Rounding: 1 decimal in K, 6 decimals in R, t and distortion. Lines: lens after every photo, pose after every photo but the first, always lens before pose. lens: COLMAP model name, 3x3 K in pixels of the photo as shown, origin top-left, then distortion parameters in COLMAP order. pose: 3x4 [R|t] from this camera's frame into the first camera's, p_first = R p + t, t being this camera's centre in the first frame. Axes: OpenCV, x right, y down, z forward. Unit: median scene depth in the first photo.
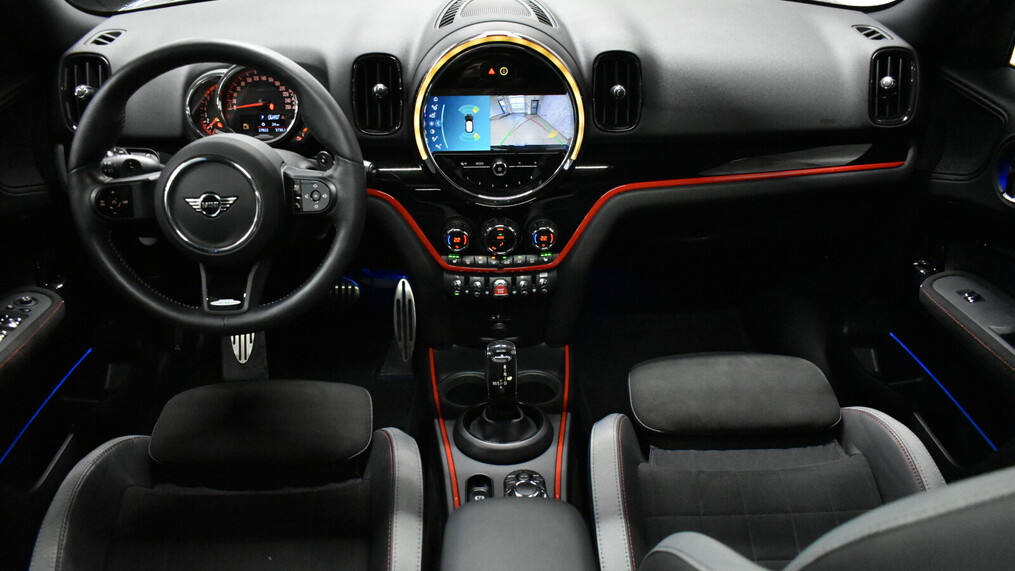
lens RADIAL K [[801.1, 0, 508.0], [0, 801.1, 284.1], [0, 0, 1]] dist [-0.006851, -0.001831]
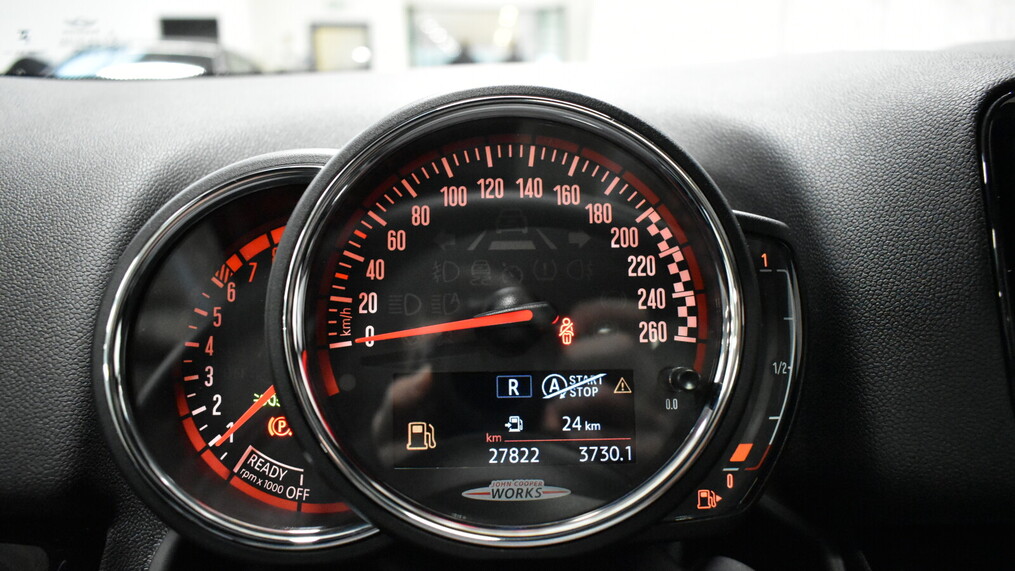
lens RADIAL K [[801.1, 0, 506.5], [0, 801.1, 285.9], [0, 0, 1]] dist [-0.006851, -0.001831]
pose [[0.999967, -0.005202, 0.006160, -0.285852], [0.006861, 0.950257, -0.311392, -0.159581], [-0.004234, 0.311424, 0.950262, 0.752943]]
